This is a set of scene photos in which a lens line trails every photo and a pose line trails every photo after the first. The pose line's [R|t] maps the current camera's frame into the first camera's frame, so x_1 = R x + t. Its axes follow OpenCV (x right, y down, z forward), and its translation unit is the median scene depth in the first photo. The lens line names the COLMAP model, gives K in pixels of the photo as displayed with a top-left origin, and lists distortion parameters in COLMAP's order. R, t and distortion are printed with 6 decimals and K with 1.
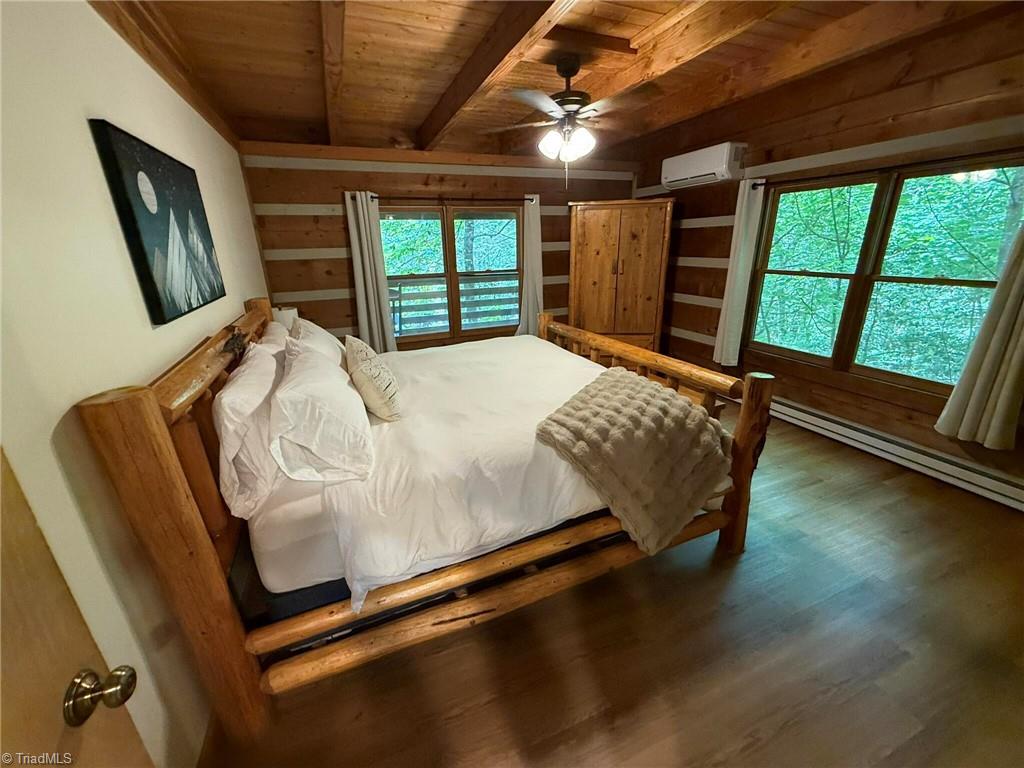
lens RADIAL K [[409.9, 0, 513.9], [0, 409.9, 383.0], [0, 0, 1]] dist [-0.002977, 0.000617]
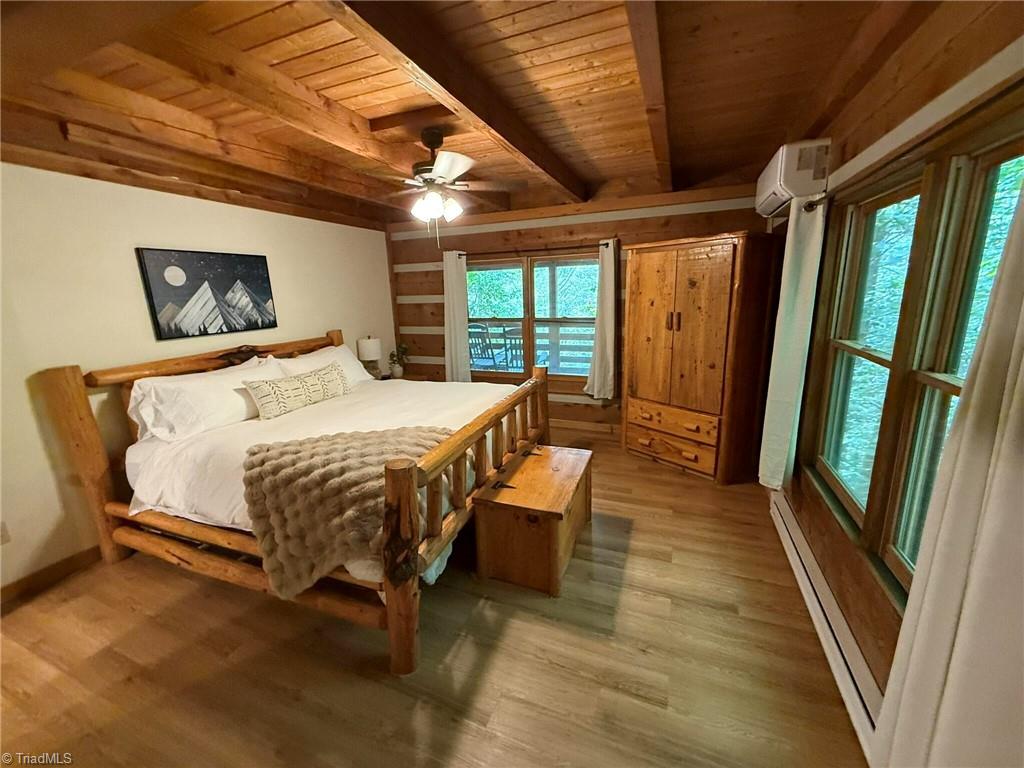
lens RADIAL K [[409.9, 0, 513.7], [0, 409.9, 382.8], [0, 0, 1]] dist [-0.002977, 0.000617]
pose [[0.717108, 0.156853, -0.679082, 0.589444], [-0.213205, 0.977007, 0.000523, -0.103350], [0.663550, 0.144409, 0.734062, 0.236197]]
